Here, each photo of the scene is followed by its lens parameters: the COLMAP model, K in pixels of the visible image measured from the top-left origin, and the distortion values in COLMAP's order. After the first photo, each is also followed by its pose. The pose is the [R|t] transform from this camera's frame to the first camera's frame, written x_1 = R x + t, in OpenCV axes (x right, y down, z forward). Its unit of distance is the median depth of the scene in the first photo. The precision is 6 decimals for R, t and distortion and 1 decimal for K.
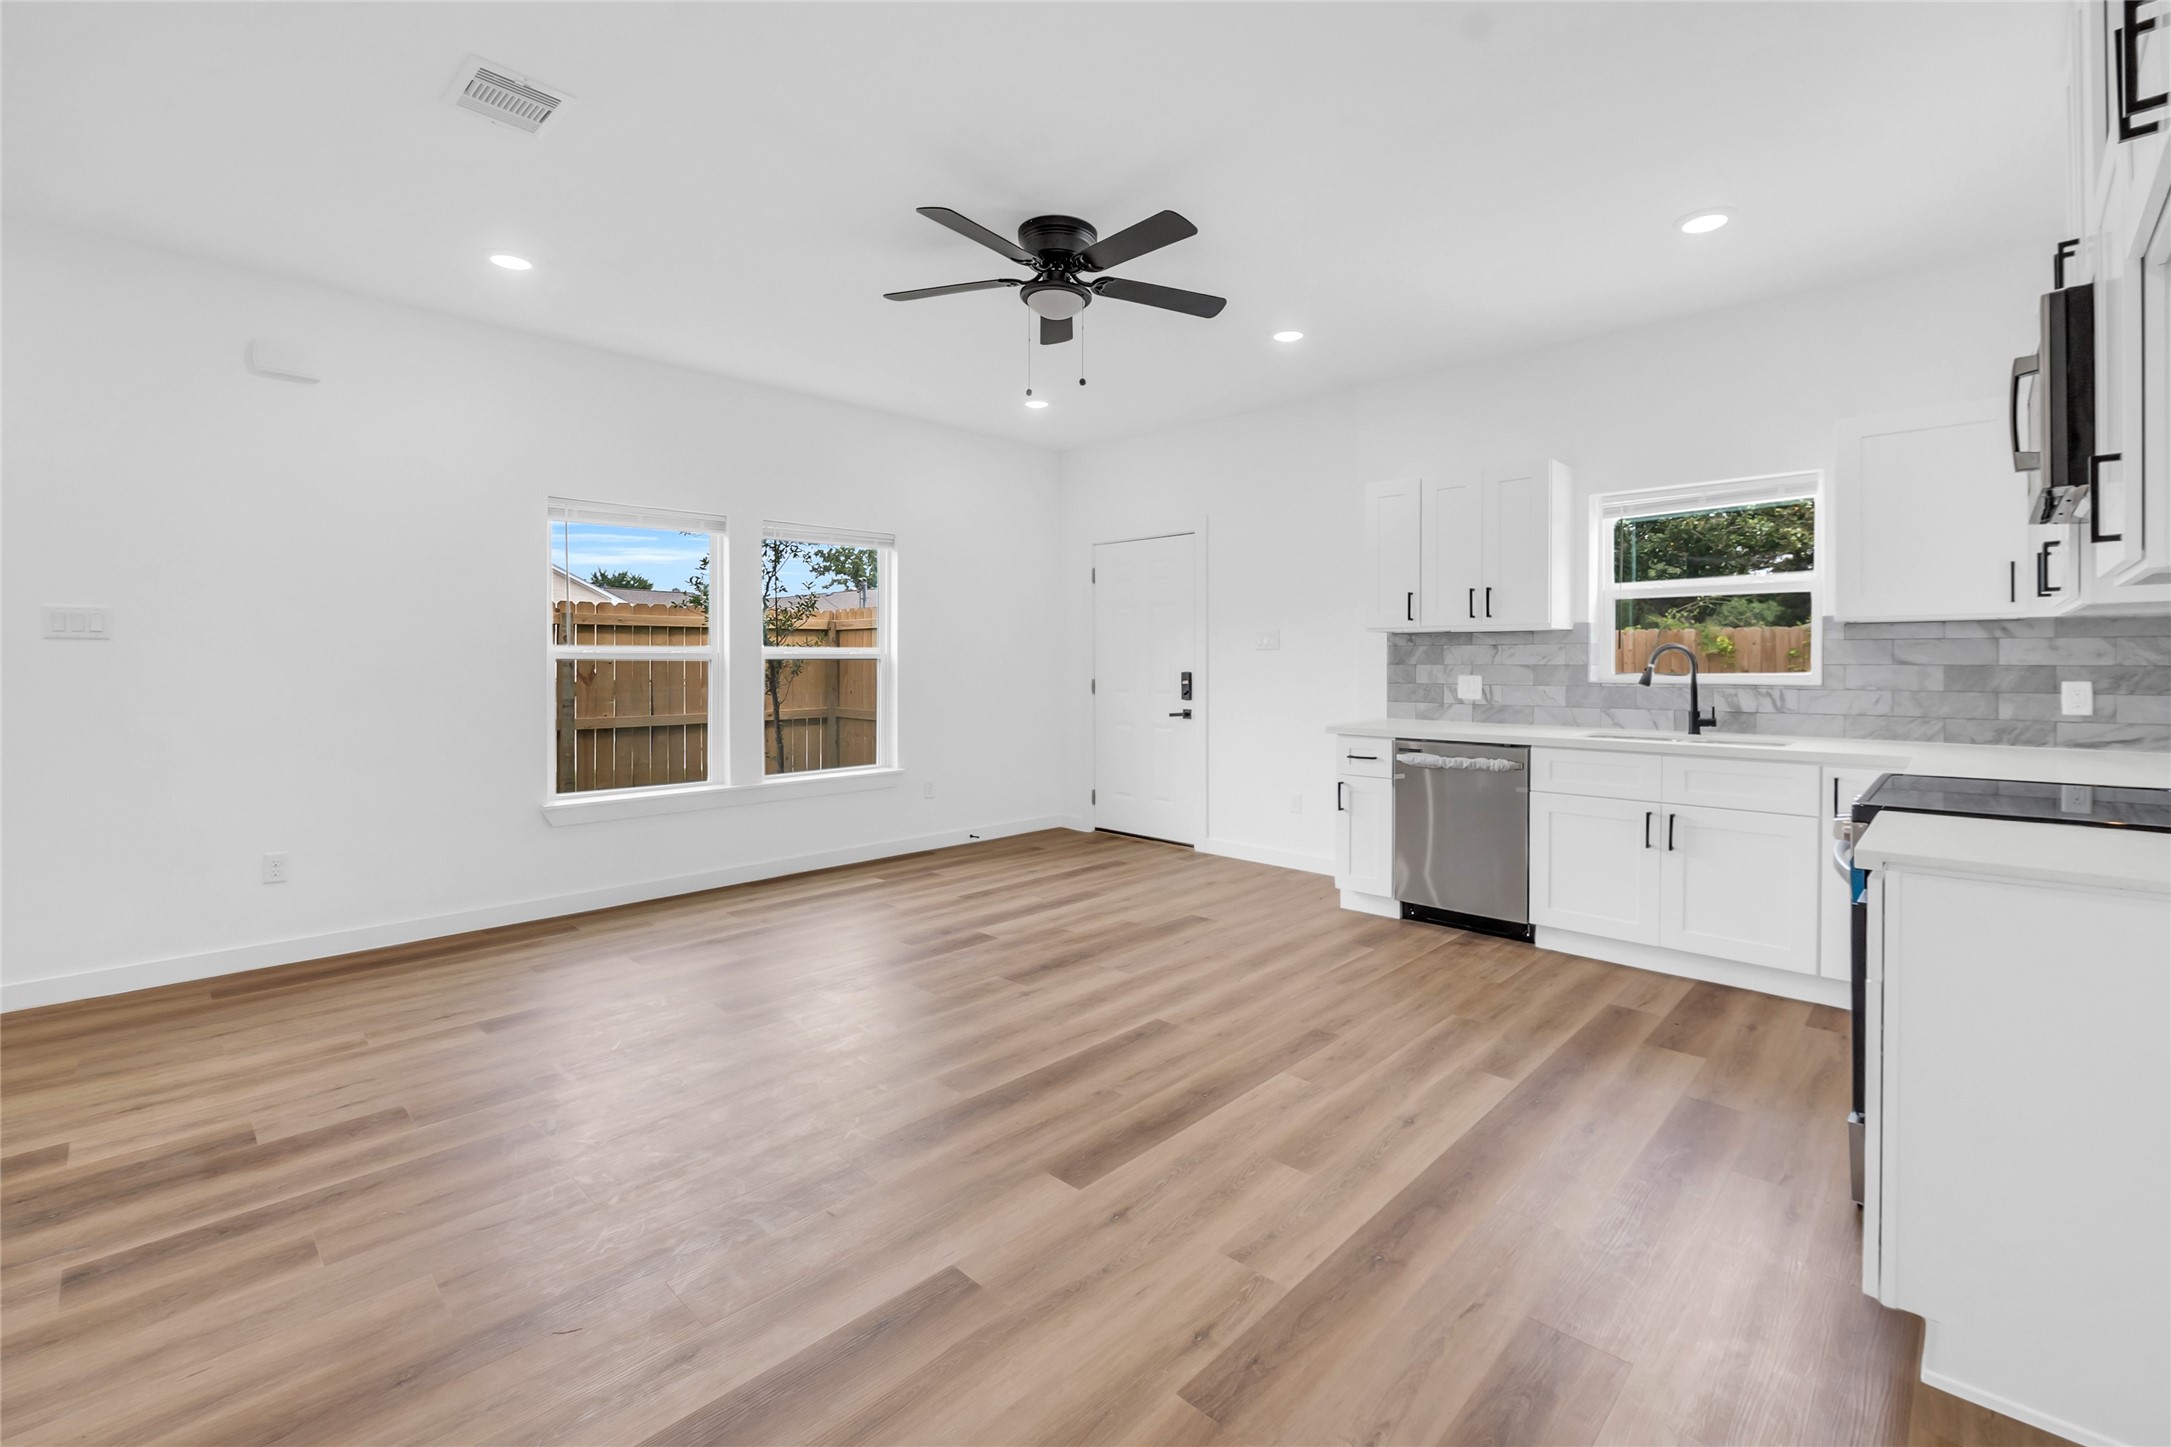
lens RADIAL K [[931.5, 0, 1107.8], [0, 931.5, 670.9], [0, 0, 1]] dist [-0.000799, -0.007261]
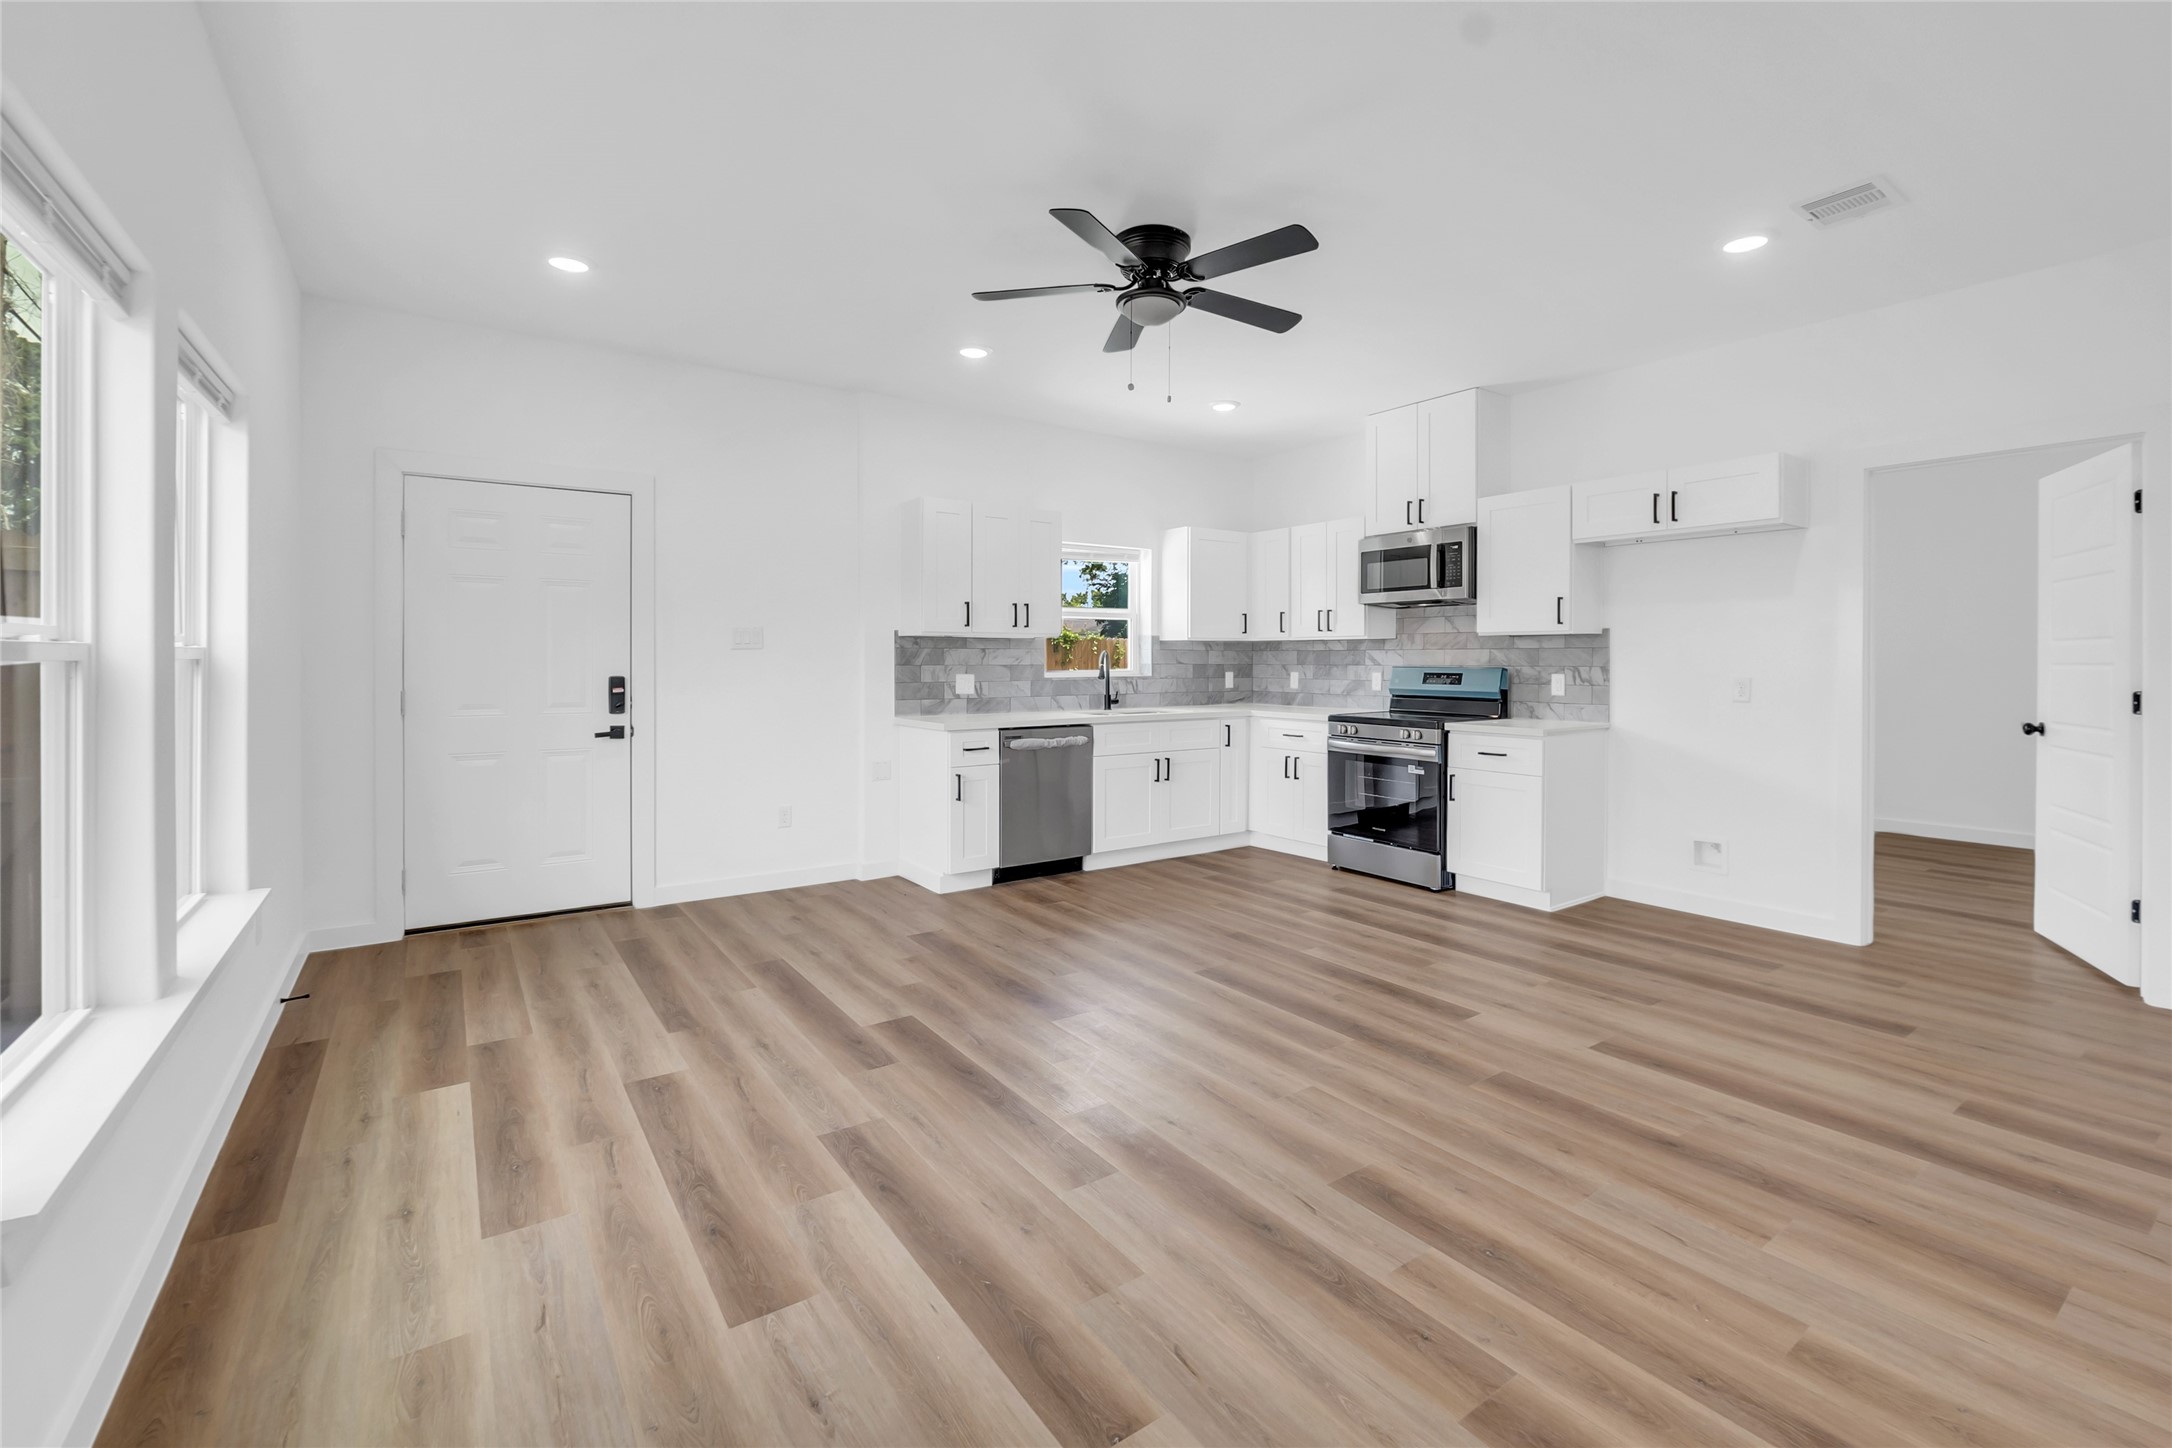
lens RADIAL K [[931.9, 0, 1108.3], [0, 931.9, 671.3], [0, 0, 1]] dist [-0.000799, -0.007261]
pose [[0.190033, -0.010773, 0.981719, -0.912978], [0.009057, 0.999916, 0.009220, -0.009909], [-0.981736, 0.007140, 0.190115, 0.732434]]
